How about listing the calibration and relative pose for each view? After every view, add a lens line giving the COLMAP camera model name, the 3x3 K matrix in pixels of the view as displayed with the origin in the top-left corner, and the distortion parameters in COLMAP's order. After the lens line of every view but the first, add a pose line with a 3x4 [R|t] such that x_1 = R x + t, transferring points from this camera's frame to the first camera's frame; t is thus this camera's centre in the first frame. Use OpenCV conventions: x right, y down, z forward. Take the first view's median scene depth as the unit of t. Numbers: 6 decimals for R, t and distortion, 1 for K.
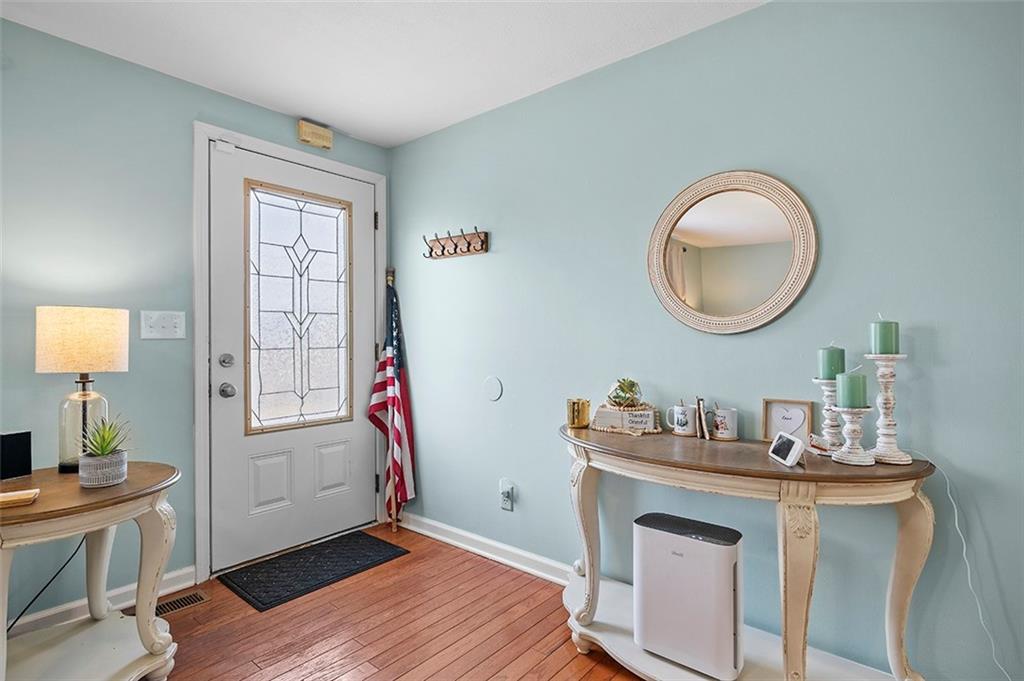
lens RADIAL K [[519.4, 0, 511.8], [0, 519.4, 339.9], [0, 0, 1]] dist [0.000482, 0.000071]
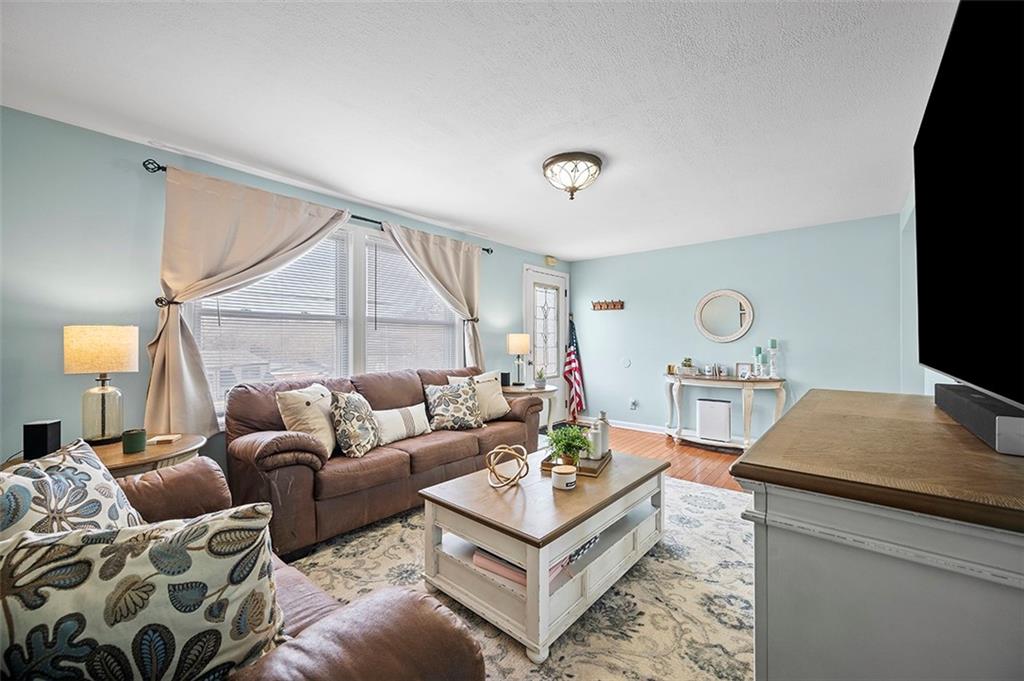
lens RADIAL K [[397.4, 0, 511.6], [0, 397.4, 341.9], [0, 0, 1]] dist [-0.000845, -0.000026]
pose [[0.999947, 0.001999, -0.010134, -0.555714], [-0.002004, 0.999998, -0.000532, -0.006591], [0.010133, 0.000553, 0.999949, -0.928447]]
